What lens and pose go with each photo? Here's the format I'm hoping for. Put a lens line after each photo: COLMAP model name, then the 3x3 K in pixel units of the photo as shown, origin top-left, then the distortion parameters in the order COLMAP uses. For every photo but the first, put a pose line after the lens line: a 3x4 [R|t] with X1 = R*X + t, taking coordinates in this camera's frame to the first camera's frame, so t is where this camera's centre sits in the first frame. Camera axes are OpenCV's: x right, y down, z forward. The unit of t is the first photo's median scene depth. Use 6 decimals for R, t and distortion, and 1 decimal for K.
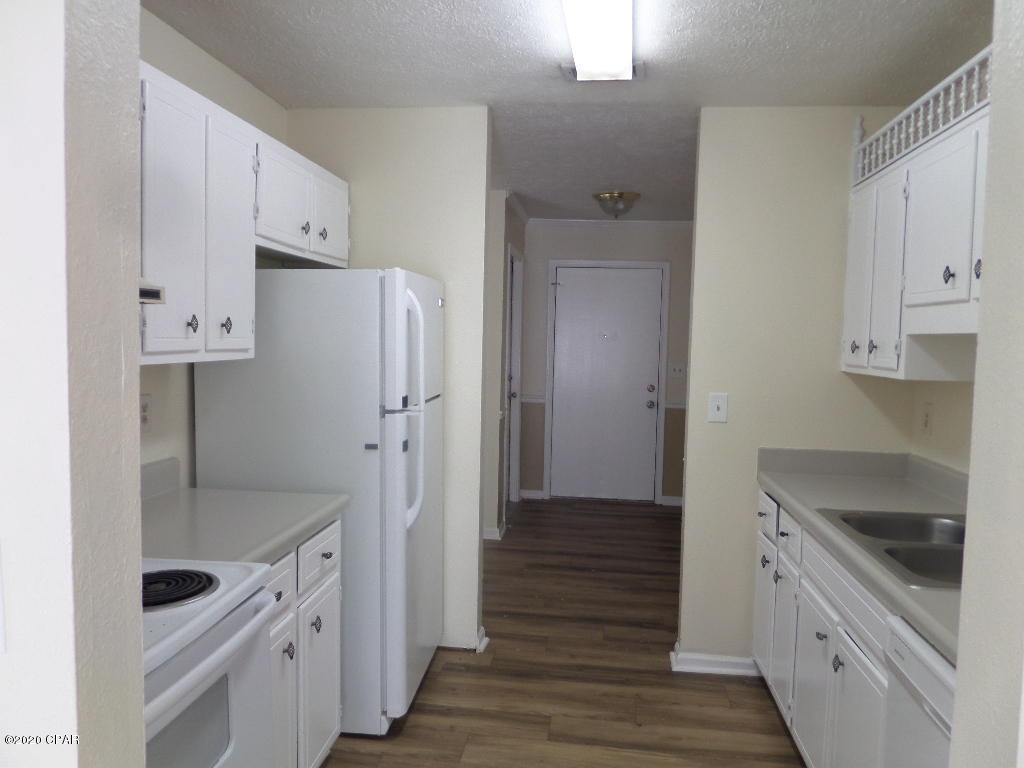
lens RADIAL K [[748.7, 0, 512.0], [0, 748.7, 384.0], [0, 0, 1]] dist [-0.005539, -0.008827]
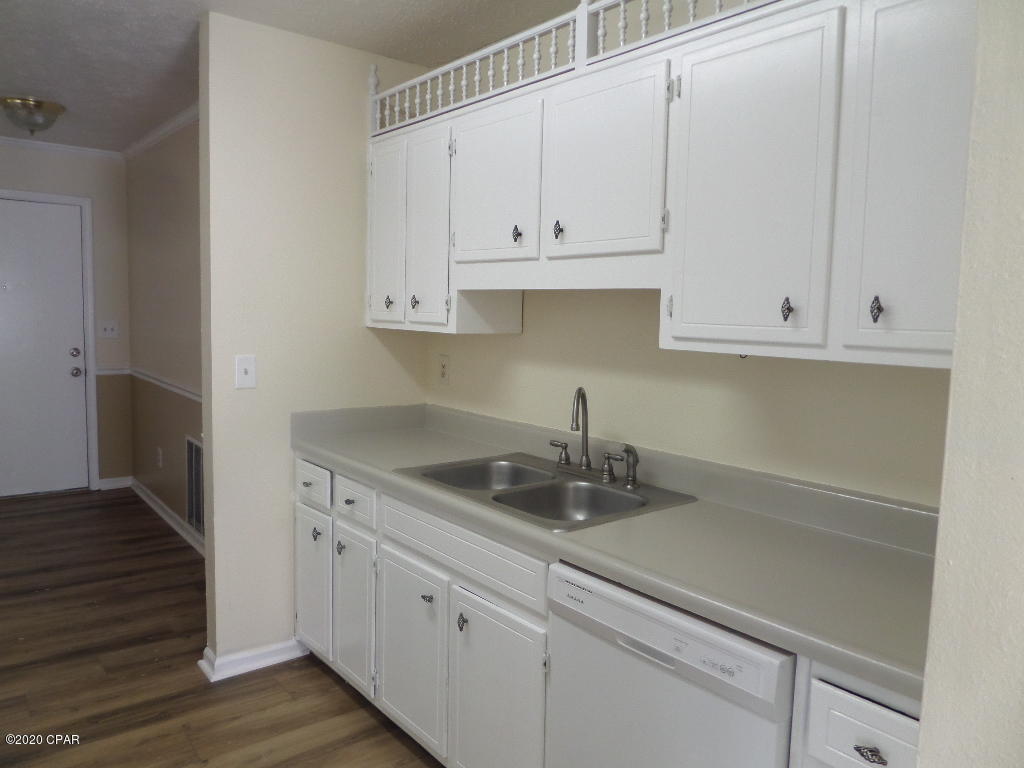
lens RADIAL K [[748.7, 0, 512.0], [0, 748.7, 384.0], [0, 0, 1]] dist [-0.005539, -0.008827]
pose [[0.700276, -0.073648, 0.710063, -0.129487], [0.032048, 0.996905, 0.071793, -0.006562], [-0.713152, -0.027519, 0.700469, 0.171163]]
